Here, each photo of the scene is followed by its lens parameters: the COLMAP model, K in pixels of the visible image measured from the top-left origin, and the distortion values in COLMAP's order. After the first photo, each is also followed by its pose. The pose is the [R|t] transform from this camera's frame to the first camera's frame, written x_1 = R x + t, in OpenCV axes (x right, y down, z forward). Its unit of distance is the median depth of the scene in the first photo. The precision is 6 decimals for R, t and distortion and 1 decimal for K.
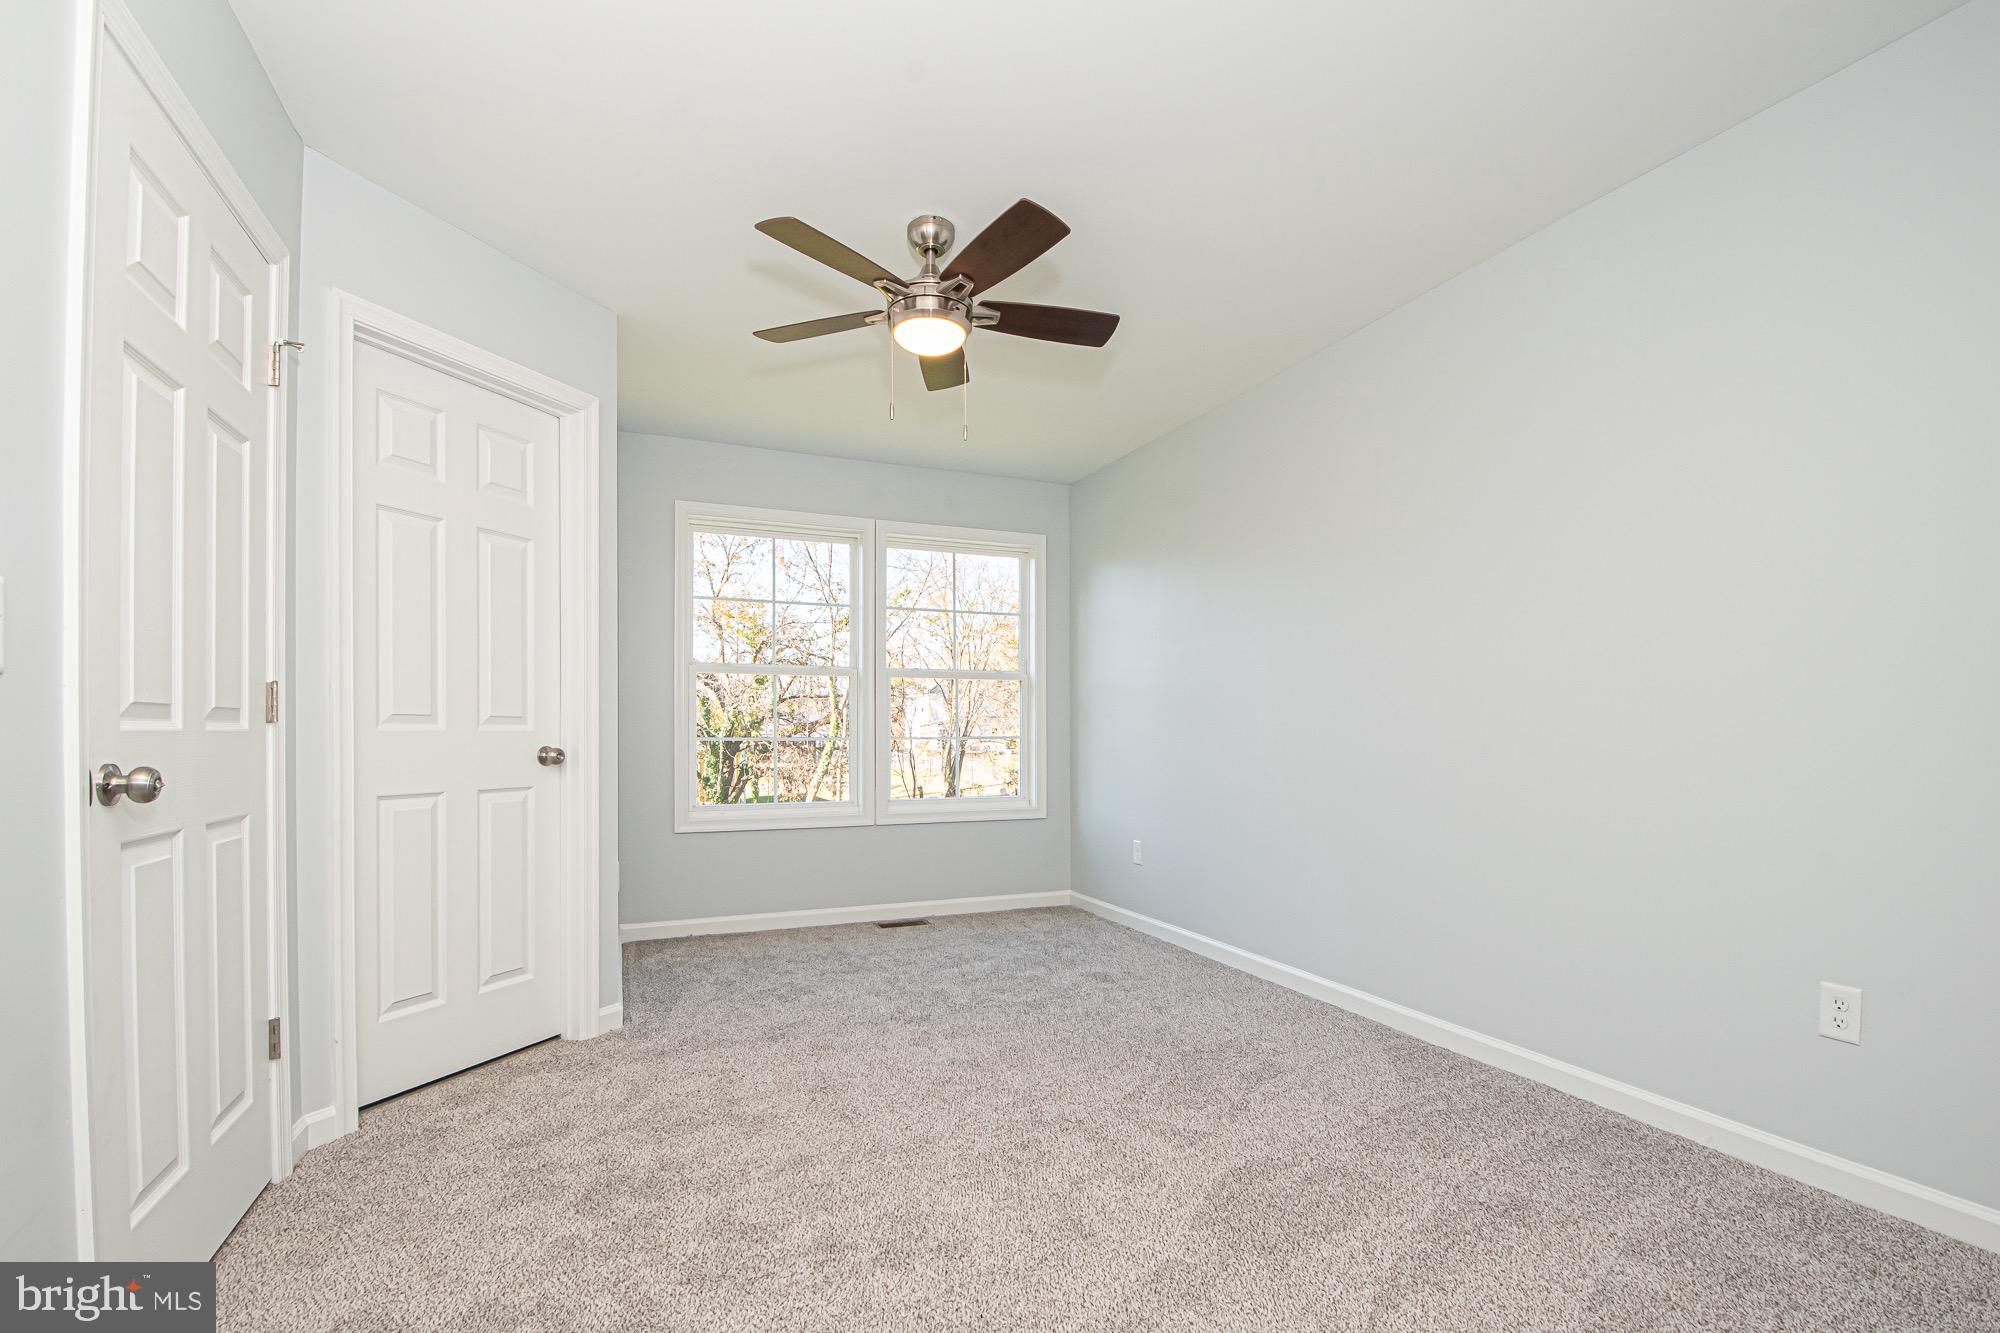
lens RADIAL K [[910.9, 0, 998.9], [0, 910.9, 733.3], [0, 0, 1]] dist [-0.001011, -0.000474]
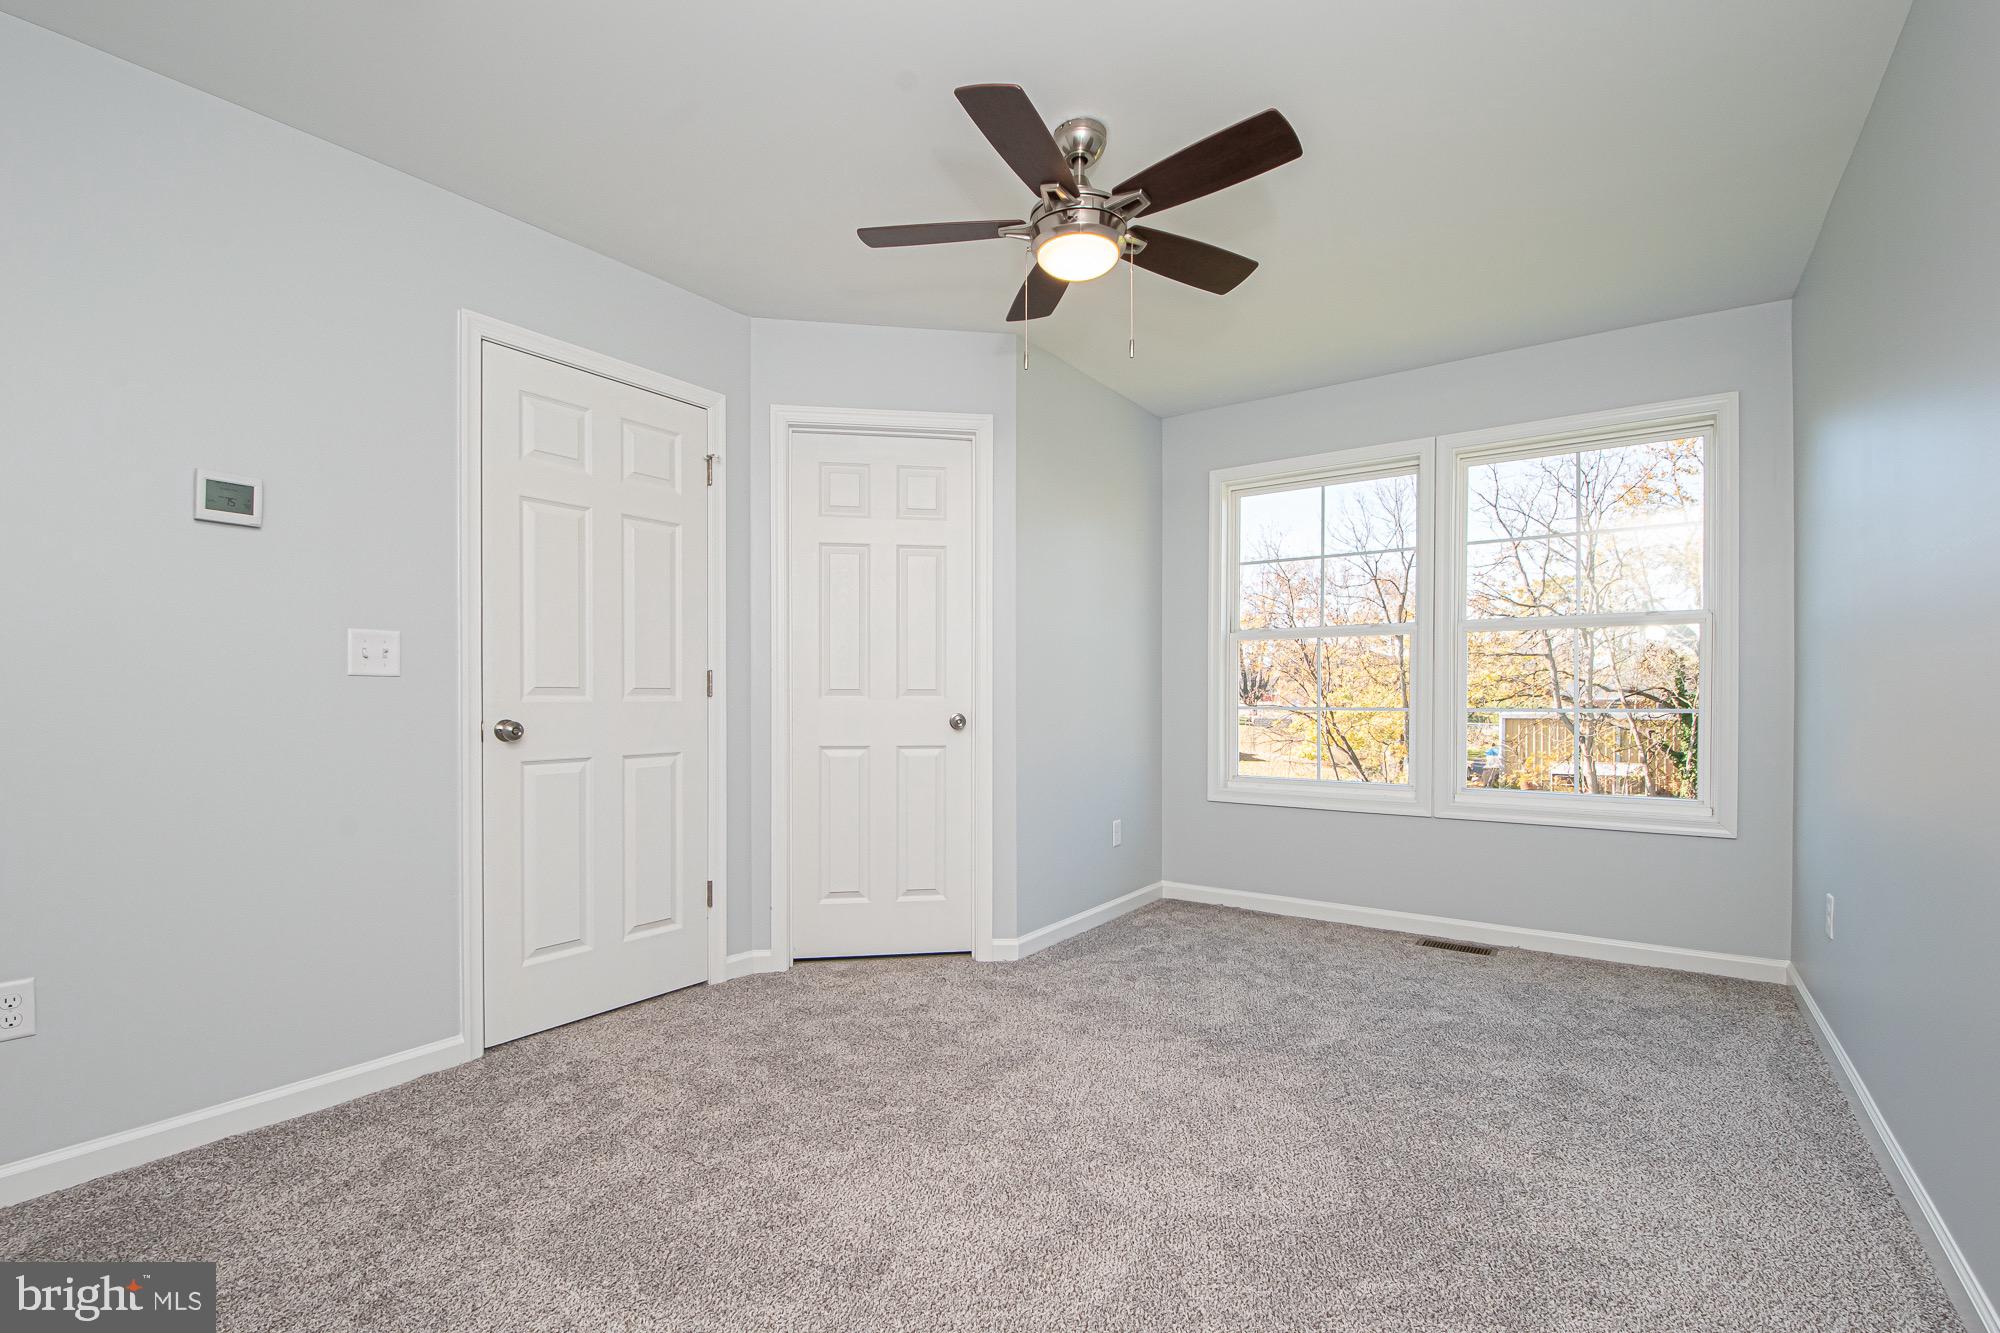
lens RADIAL K [[902.0, 0, 1001.3], [0, 902.0, 697.3], [0, 0, 1]] dist [-0.013097, -0.000898]
pose [[0.513276, 0.000701, -0.858223, 0.430955], [-0.002443, 0.999997, -0.000645, -0.004117], [0.858220, 0.002428, 0.513276, 0.324821]]
